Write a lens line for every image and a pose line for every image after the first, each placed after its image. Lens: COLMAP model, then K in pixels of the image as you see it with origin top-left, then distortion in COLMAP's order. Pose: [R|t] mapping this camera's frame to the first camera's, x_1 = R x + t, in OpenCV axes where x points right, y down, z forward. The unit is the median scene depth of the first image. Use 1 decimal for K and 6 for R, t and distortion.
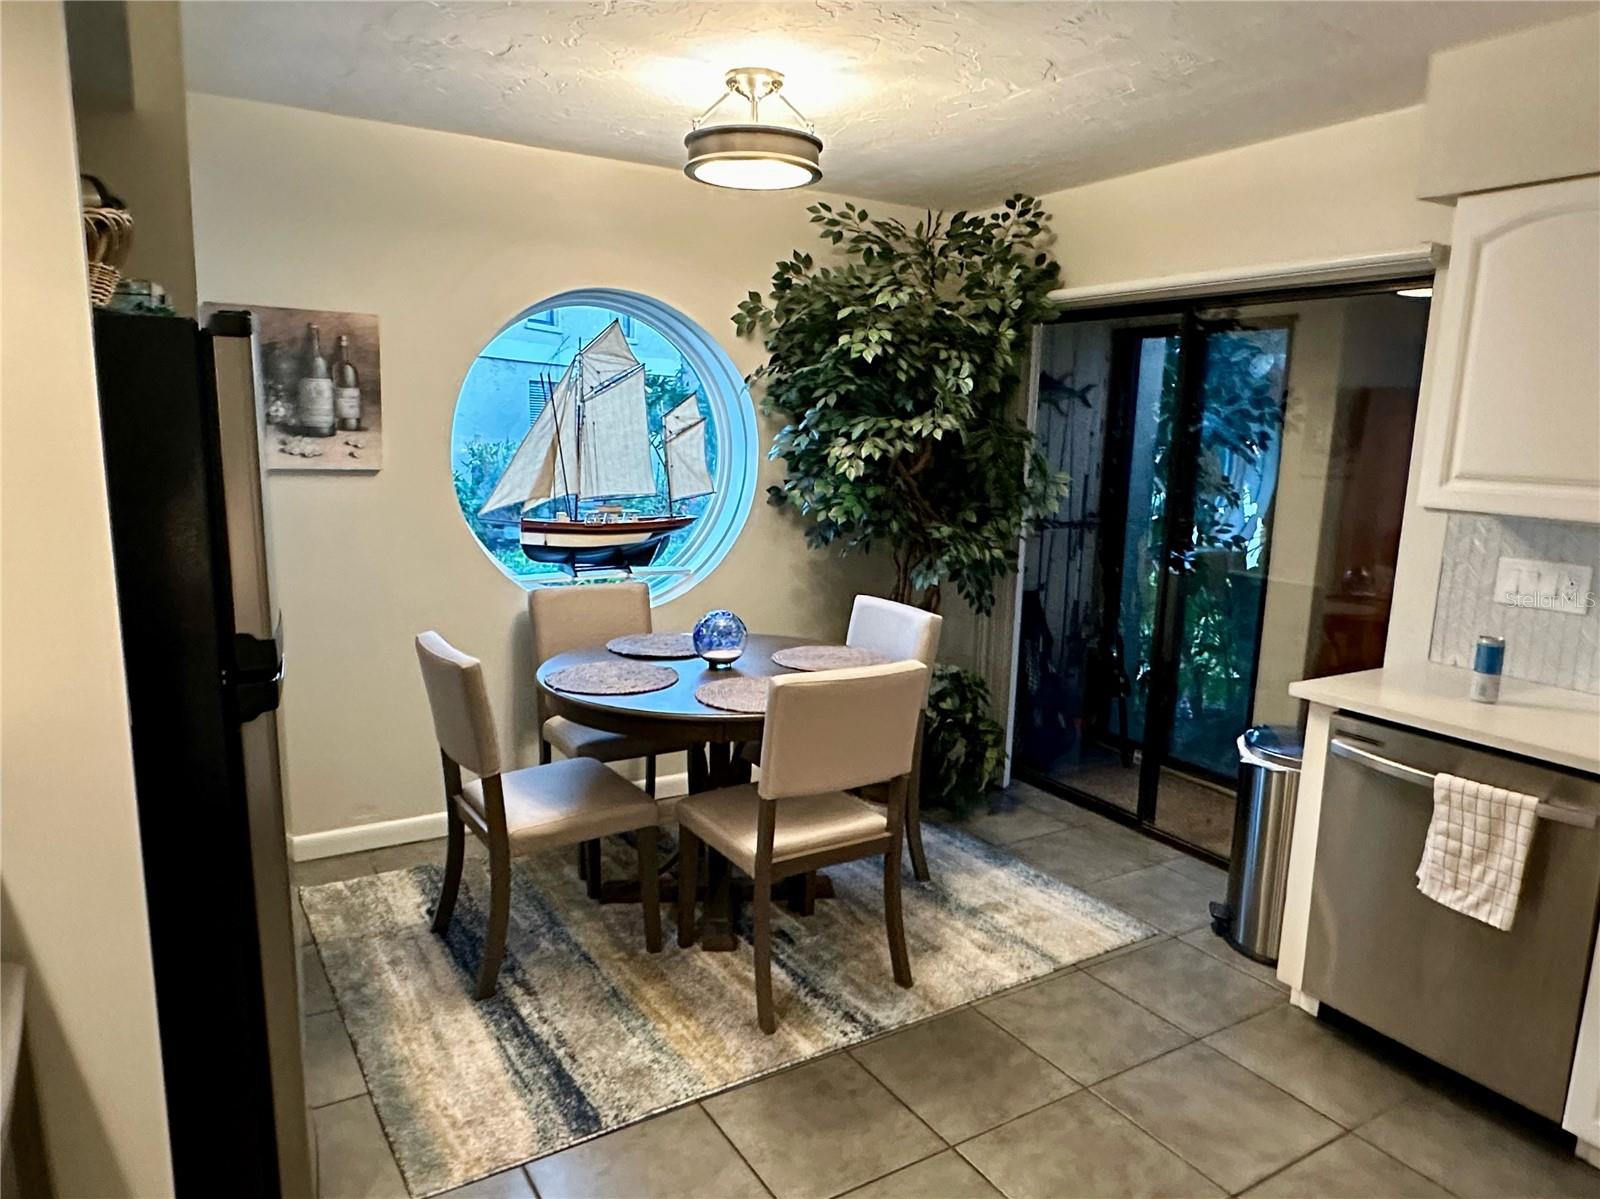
lens RADIAL K [[1057.1, 0, 800.2], [0, 1057.1, 604.0], [0, 0, 1]] dist [0.007791, -0.002453]
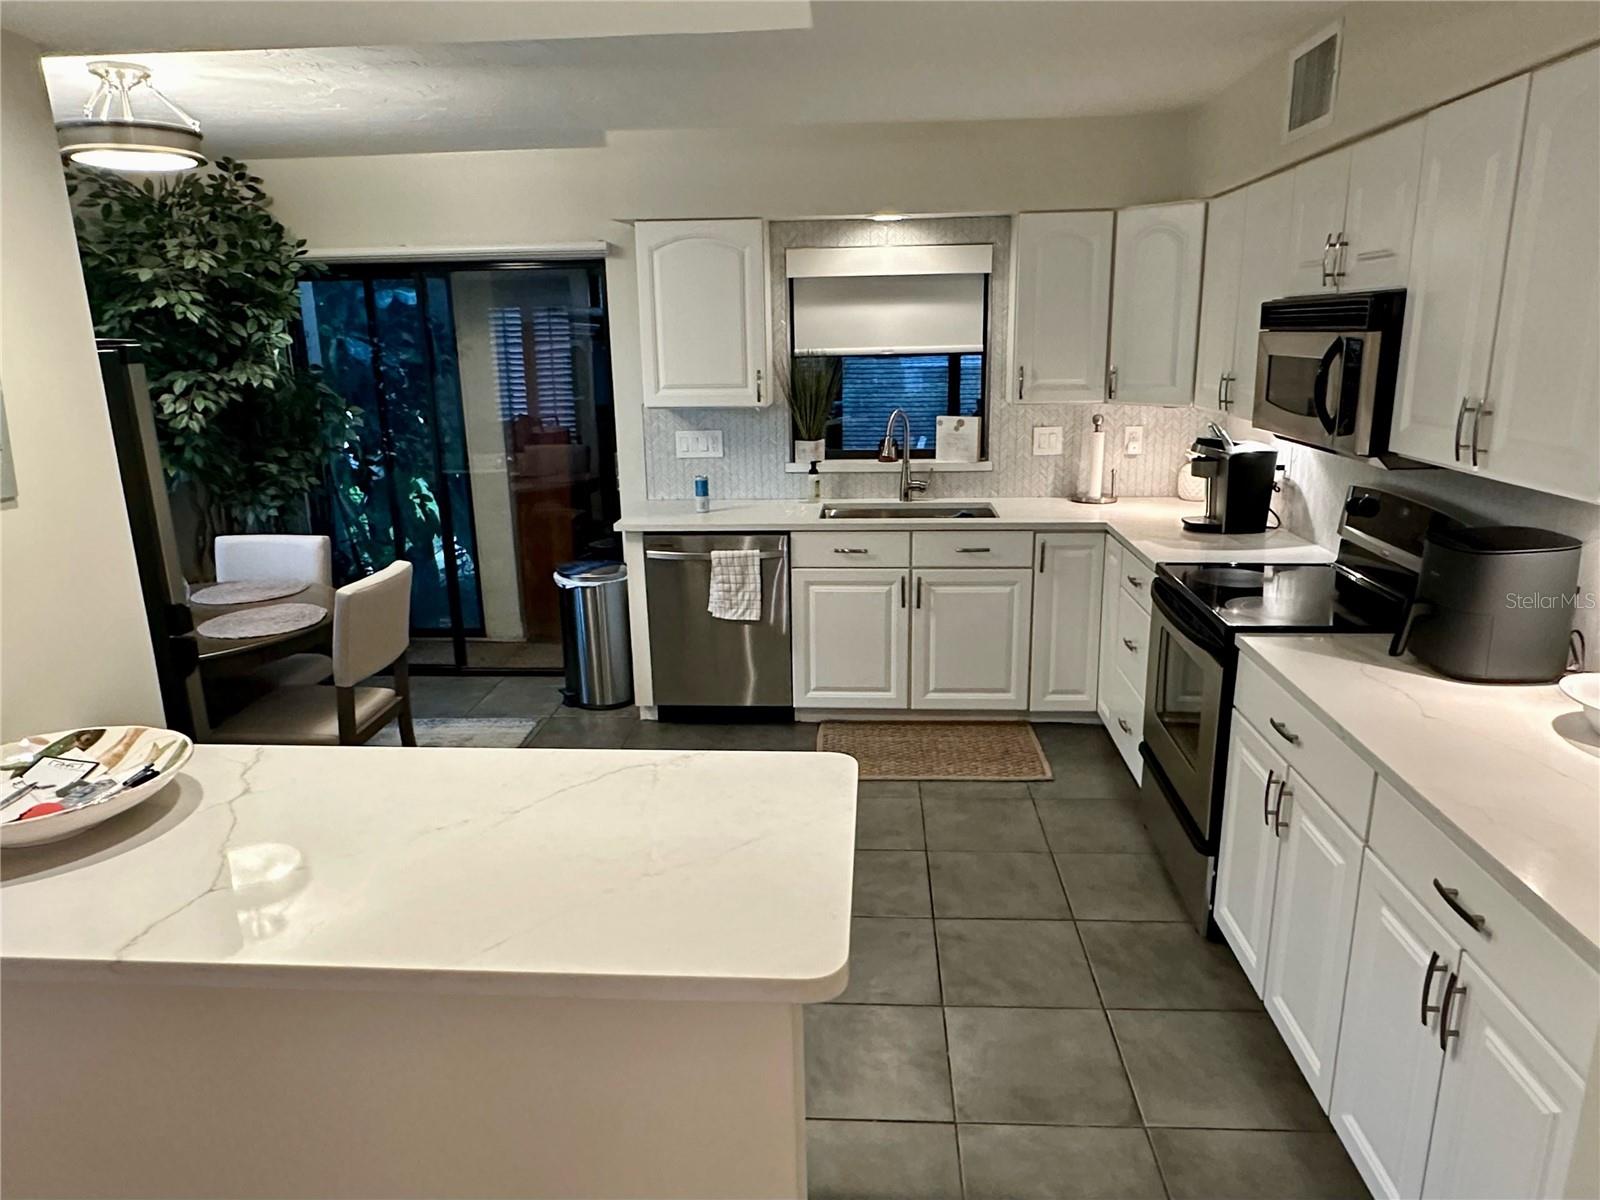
lens RADIAL K [[1057.1, 0, 805.8], [0, 1057.1, 592.1], [0, 0, 1]] dist [0.007791, -0.002453]
pose [[0.578003, -0.233961, 0.781777, -0.583115], [0.173866, 0.971329, 0.162141, -0.031210], [-0.797297, 0.042206, 0.602109, -0.177762]]
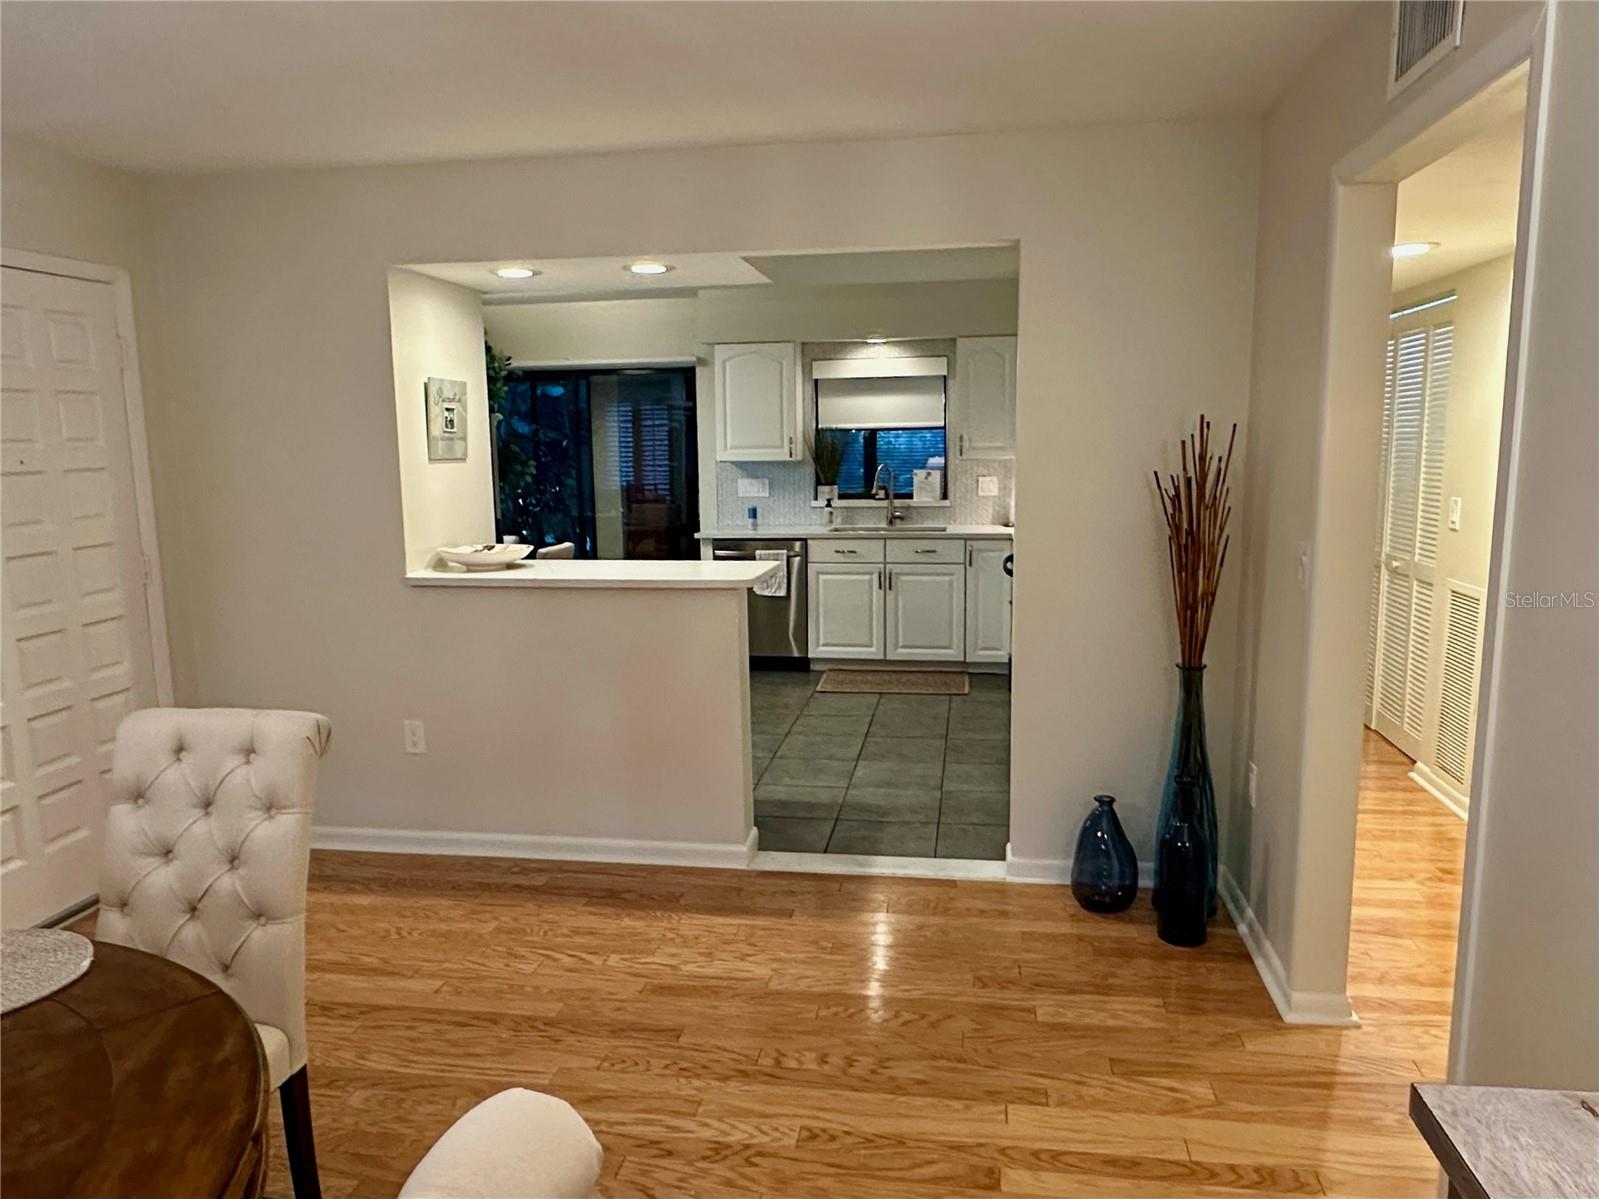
lens RADIAL K [[1056.4, 0, 788.4], [0, 1056.4, 592.2], [0, 0, 1]] dist [0.007791, -0.002453]
pose [[0.654394, -0.149695, 0.741188, -1.140418], [0.163038, 0.985085, 0.055009, 0.100082], [-0.738368, 0.084844, 0.669040, -0.745246]]
